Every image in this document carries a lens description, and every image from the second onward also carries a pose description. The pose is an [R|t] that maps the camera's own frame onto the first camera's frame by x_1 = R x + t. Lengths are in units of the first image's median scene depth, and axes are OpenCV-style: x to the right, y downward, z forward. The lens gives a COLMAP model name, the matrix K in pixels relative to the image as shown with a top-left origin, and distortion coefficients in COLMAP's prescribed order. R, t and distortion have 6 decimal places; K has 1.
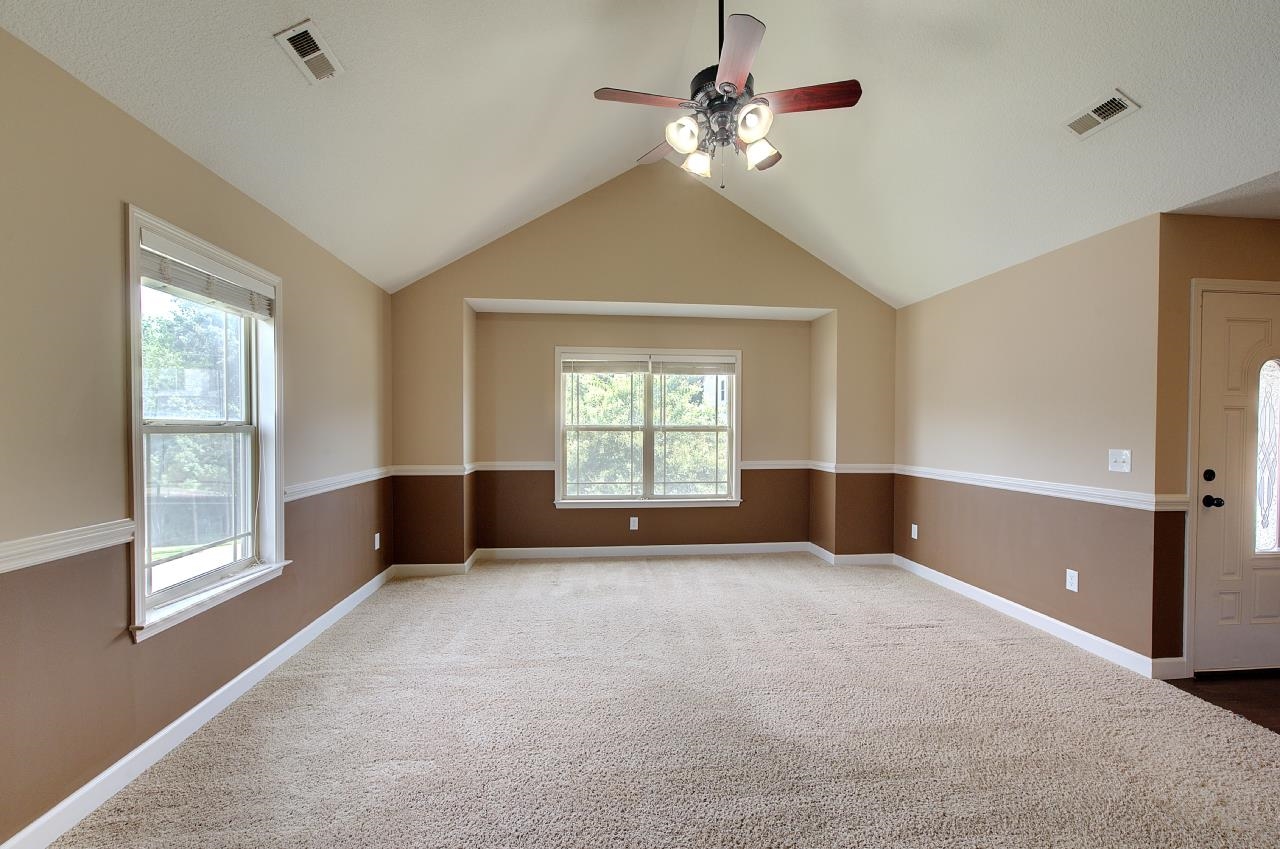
lens RADIAL K [[540.2, 0, 638.8], [0, 540.2, 437.7], [0, 0, 1]] dist [0.001480, 0.000269]
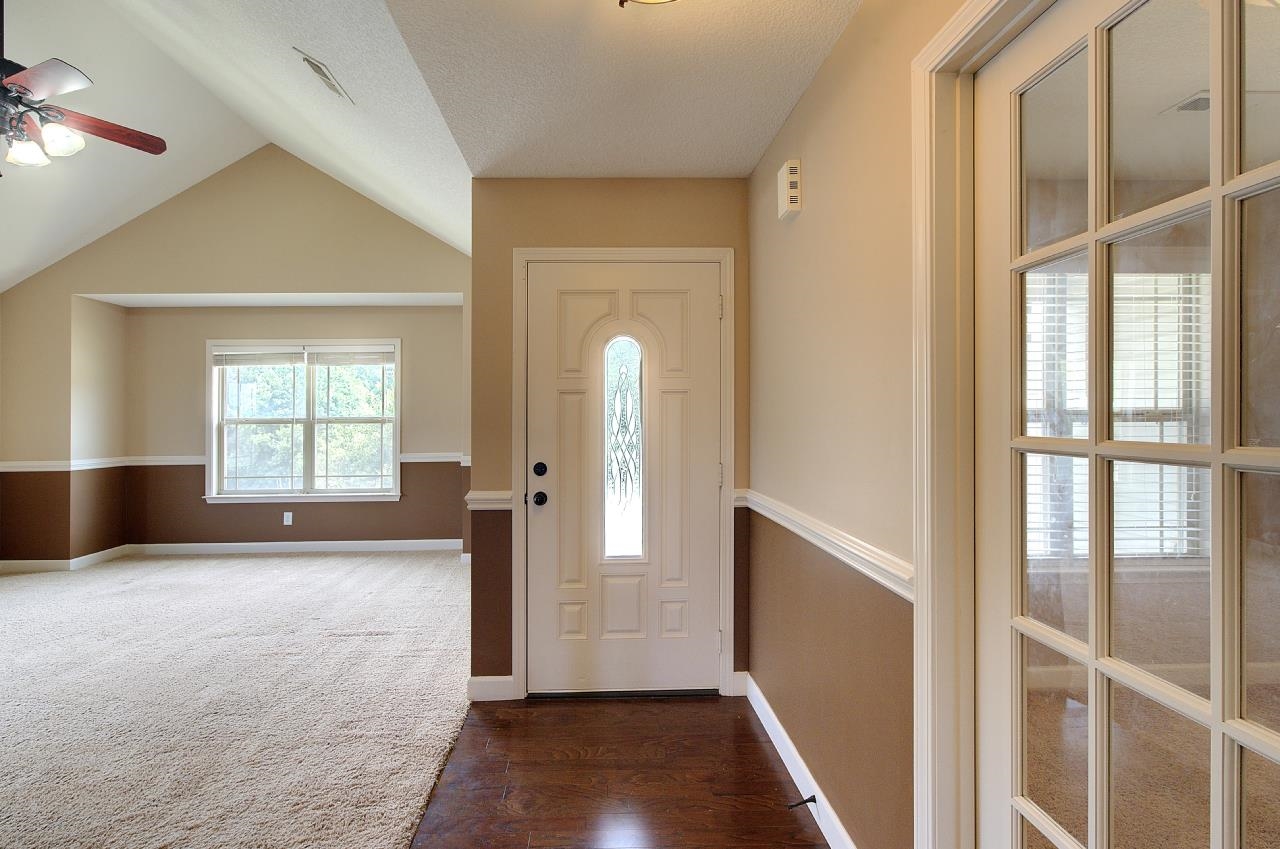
lens RADIAL K [[543.0, 0, 638.0], [0, 543.0, 416.8], [0, 0, 1]] dist [0.000413, 0.000203]
pose [[0.996882, -0.012913, -0.077845, 0.700006], [0.011417, 0.999742, -0.019629, 0.001624], [0.078078, 0.018679, 0.996772, 0.068857]]
